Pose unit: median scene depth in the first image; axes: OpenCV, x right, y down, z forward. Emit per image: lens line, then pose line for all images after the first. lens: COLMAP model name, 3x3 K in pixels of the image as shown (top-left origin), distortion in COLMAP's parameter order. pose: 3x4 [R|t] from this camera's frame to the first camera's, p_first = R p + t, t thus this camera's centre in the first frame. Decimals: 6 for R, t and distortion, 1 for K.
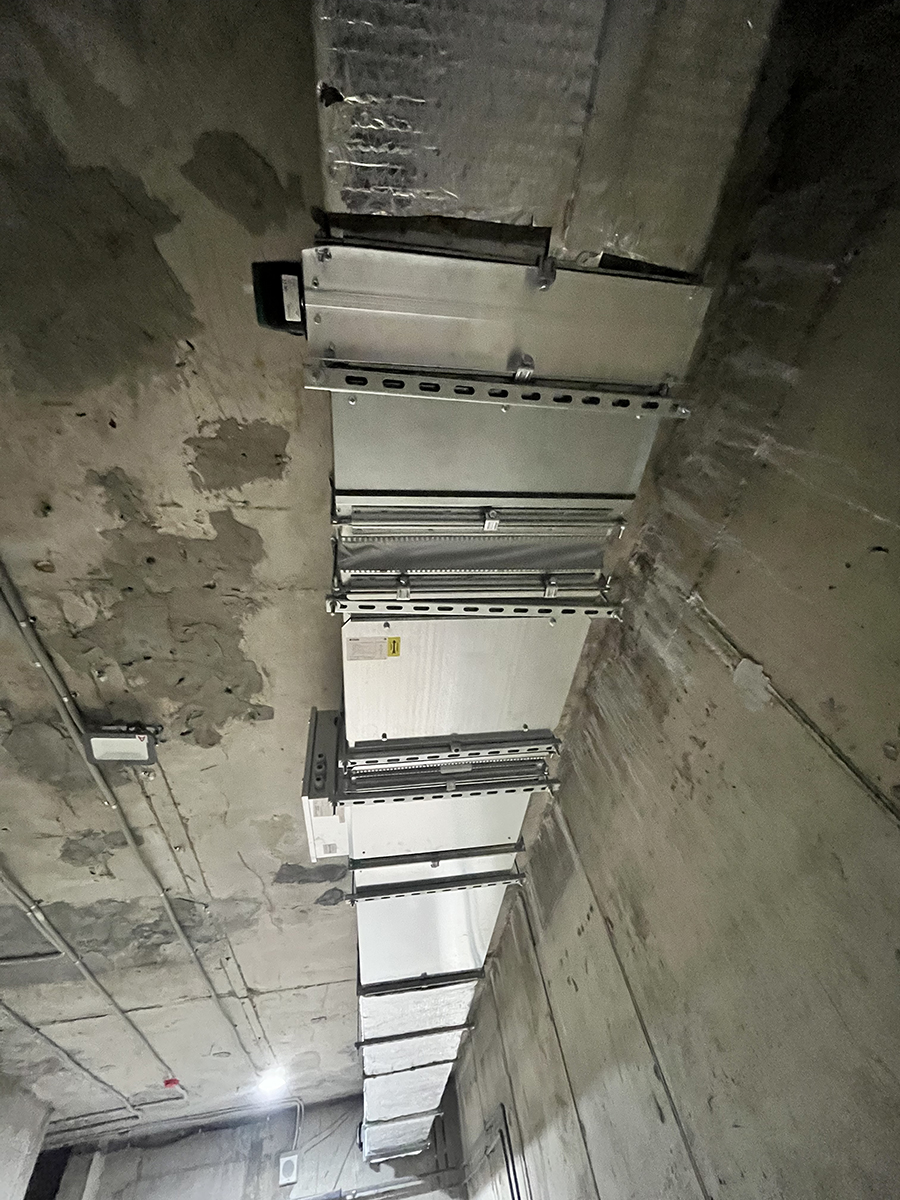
lens RADIAL K [[484.5, 0, 450.0], [0, 484.5, 600.0], [0, 0, 1]] dist [0.001006, -0.004218]
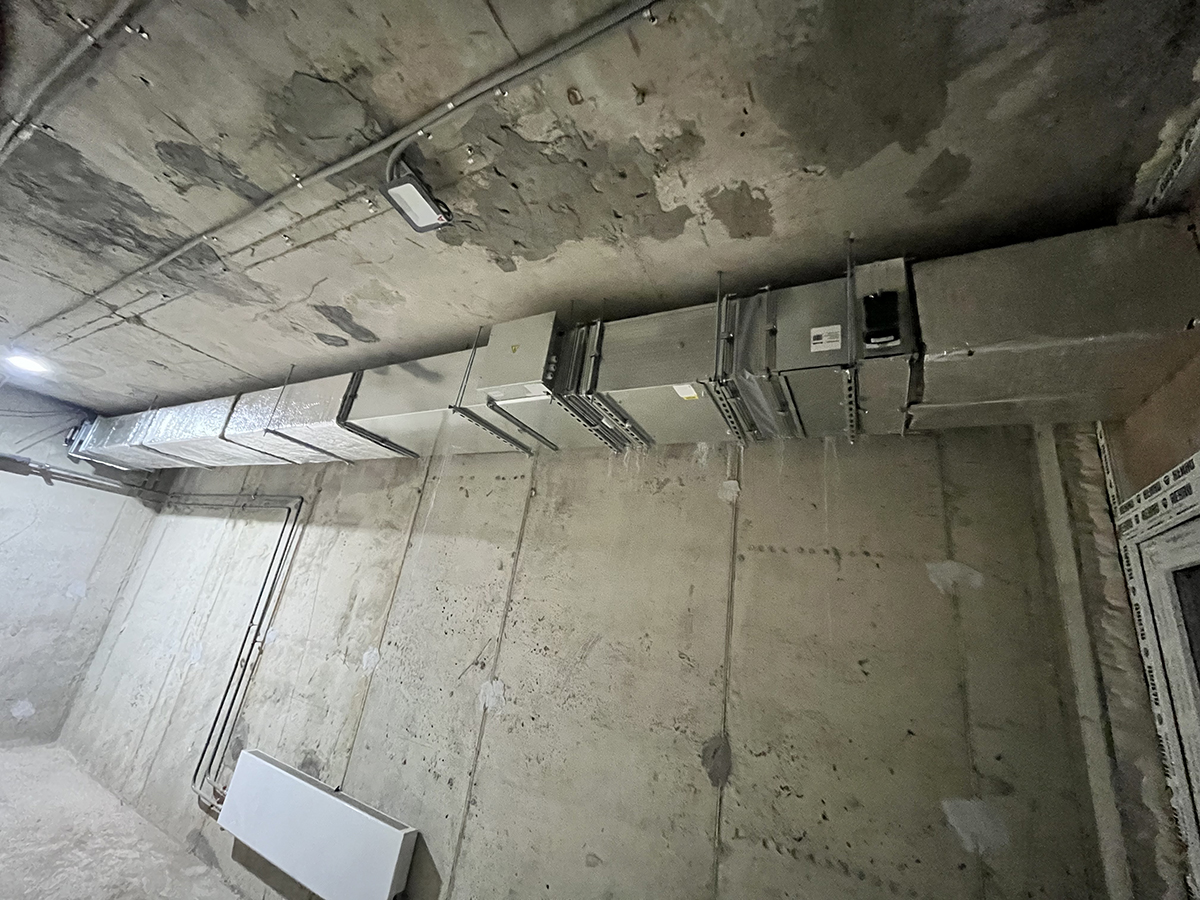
lens RADIAL K [[484.5, 0, 600.0], [0, 484.5, 450.0], [0, 0, 1]] dist [0.001006, -0.004218]
pose [[0.514140, 0.495108, 0.700377, -1.165690], [-0.806273, 0.557504, 0.197769, 0.098237], [-0.292546, -0.666376, 0.685828, -0.186988]]
